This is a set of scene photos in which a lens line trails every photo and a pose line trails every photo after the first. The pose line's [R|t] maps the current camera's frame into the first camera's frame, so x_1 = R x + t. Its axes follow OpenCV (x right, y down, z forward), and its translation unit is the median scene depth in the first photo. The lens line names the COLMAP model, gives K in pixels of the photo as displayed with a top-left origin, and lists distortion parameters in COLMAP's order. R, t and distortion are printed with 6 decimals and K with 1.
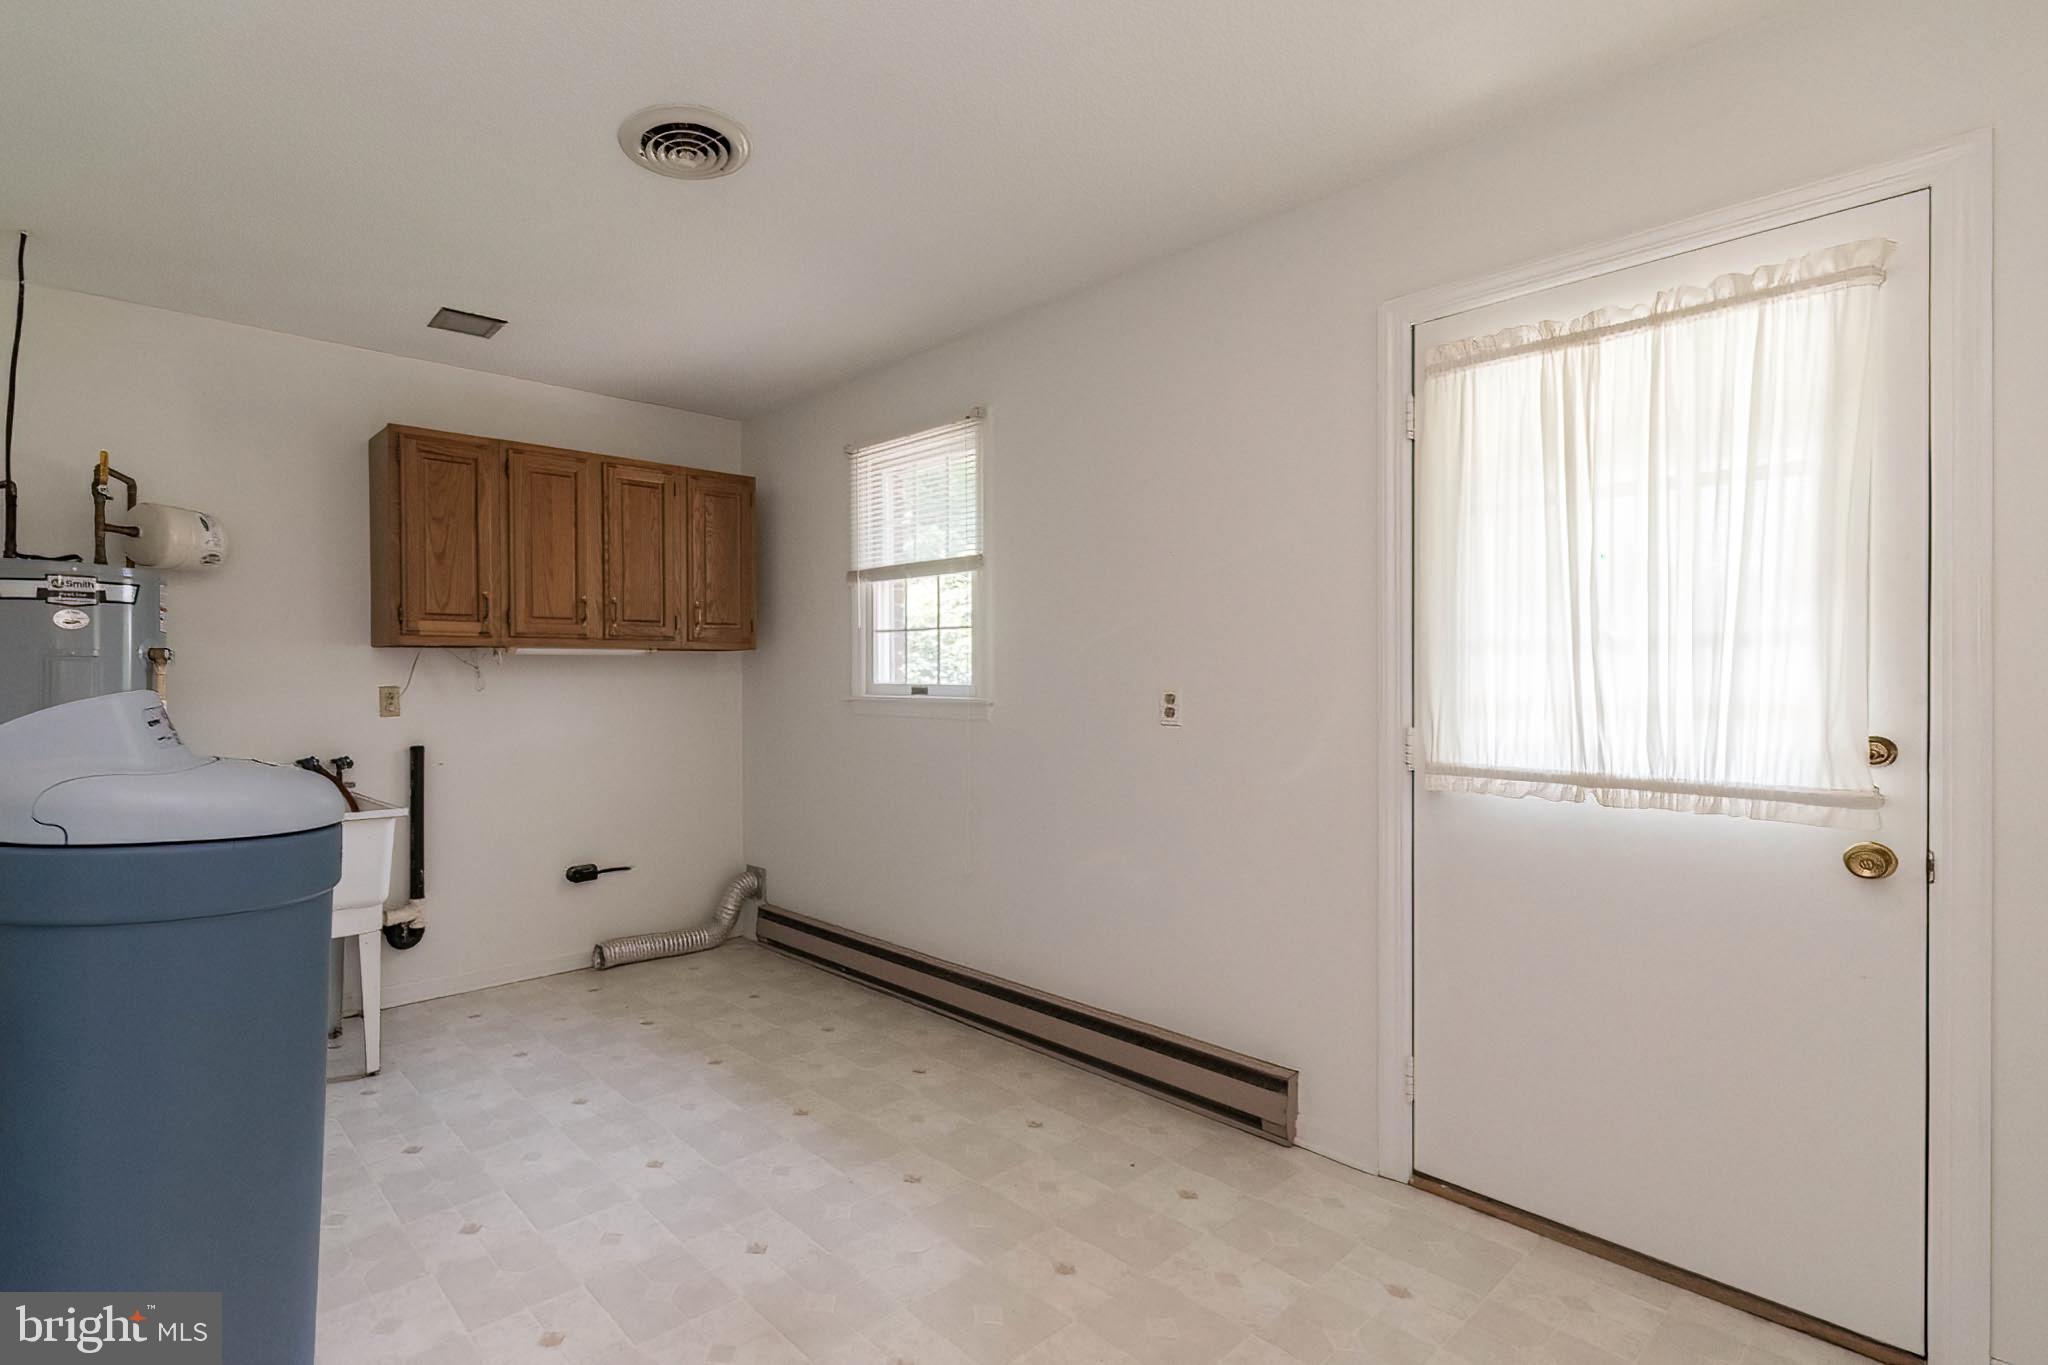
lens RADIAL K [[1004.2, 0, 1019.5], [0, 1004.2, 700.3], [0, 0, 1]] dist [0.000490, 0.000651]
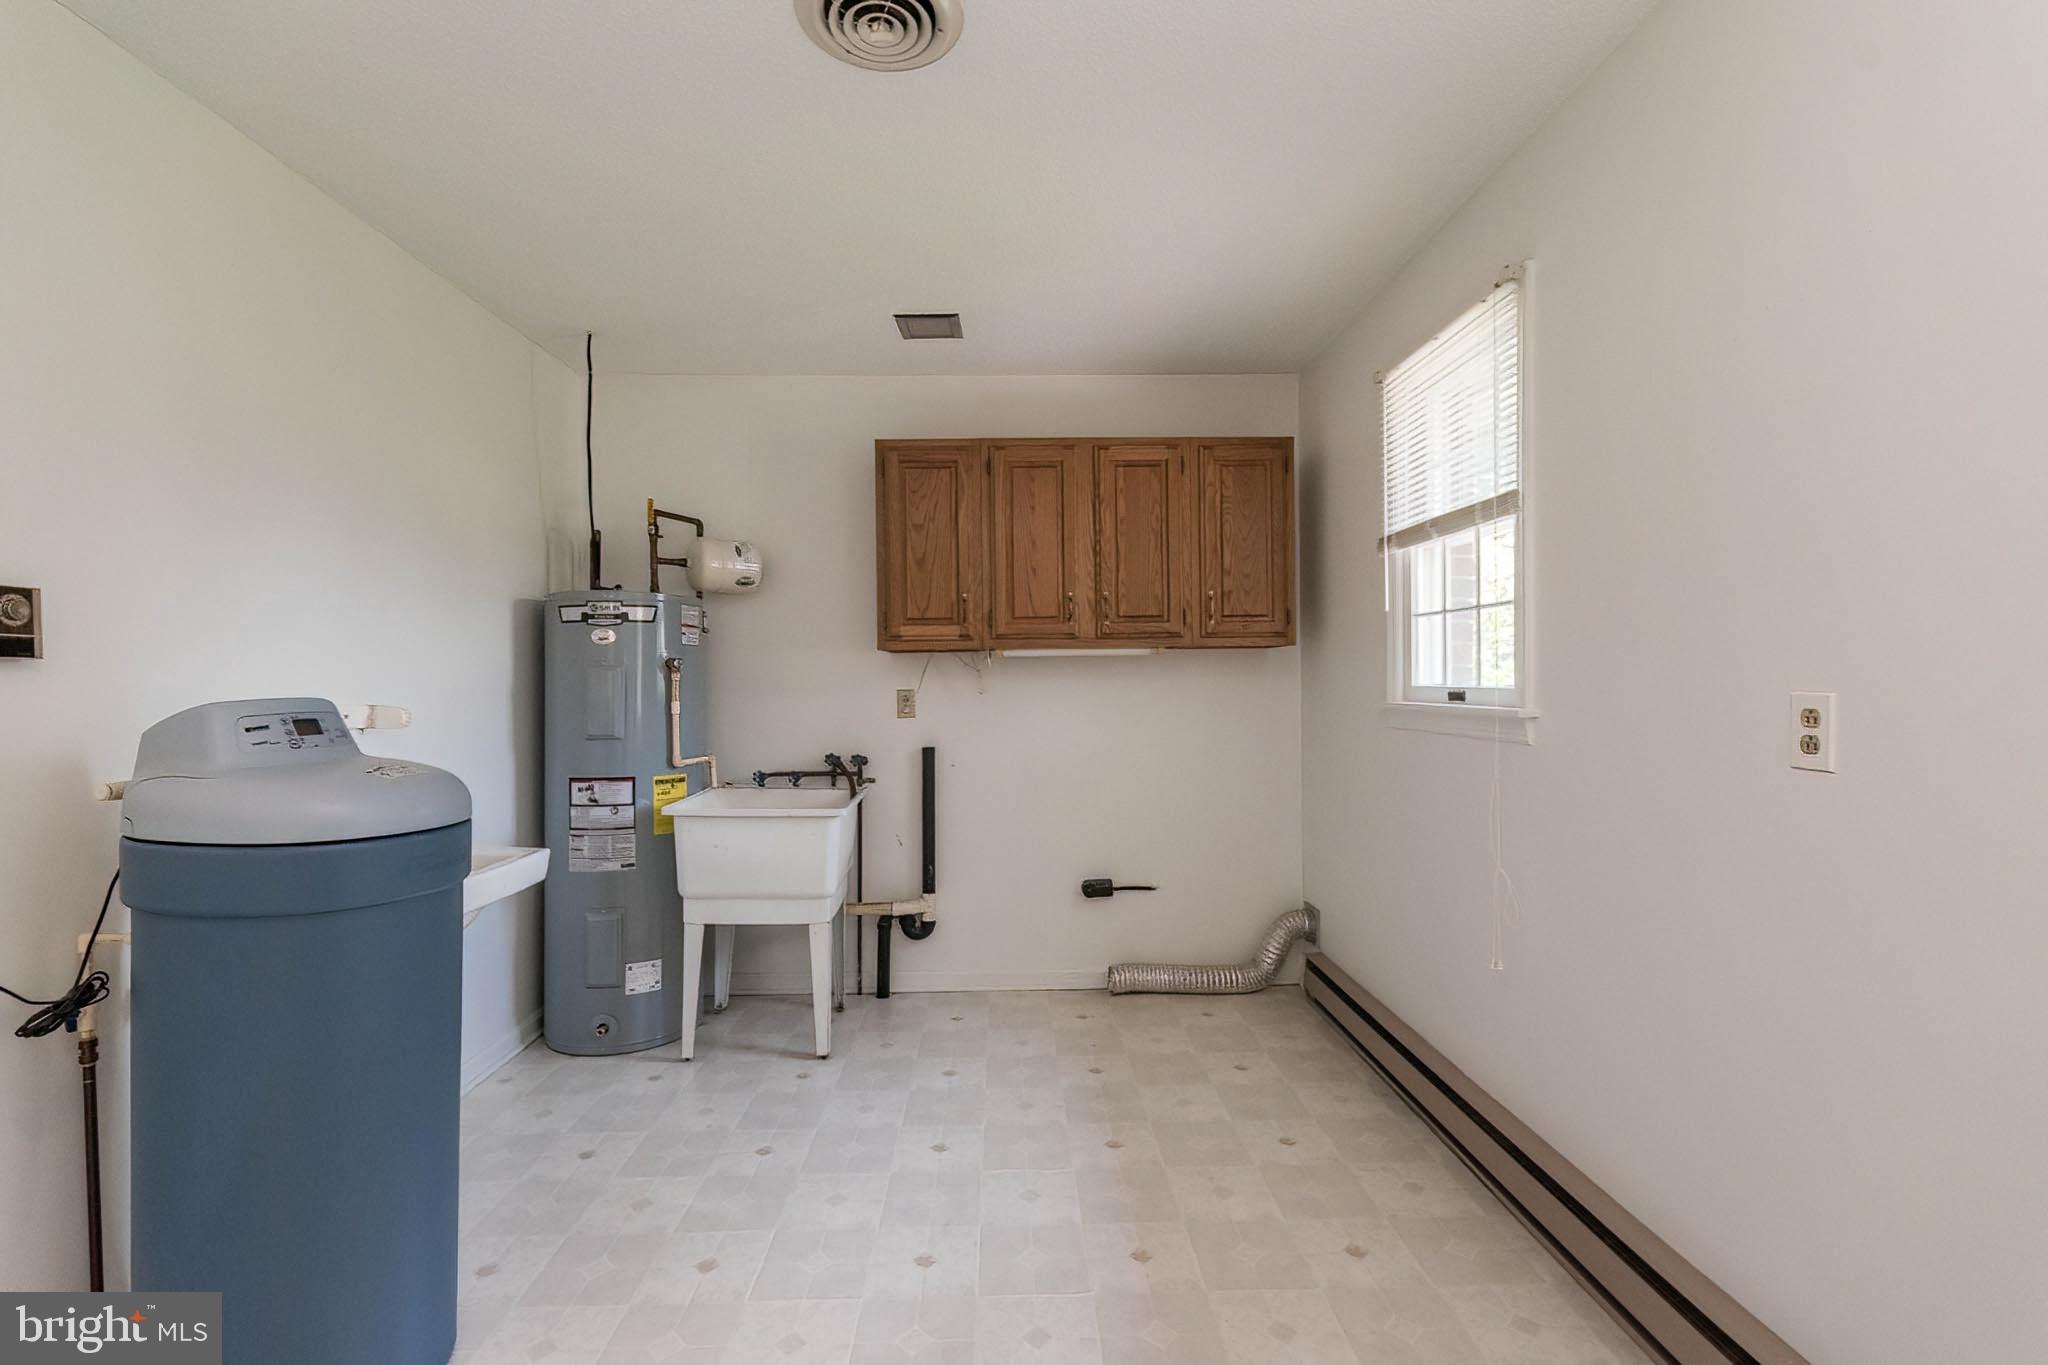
lens RADIAL K [[1004.2, 0, 1019.5], [0, 1004.2, 700.3], [0, 0, 1]] dist [0.000490, 0.000651]
pose [[0.717230, 0.009599, -0.696771, 0.185031], [-0.008789, 0.999950, 0.004728, -0.008009], [0.696782, 0.002733, 0.717278, 0.303050]]
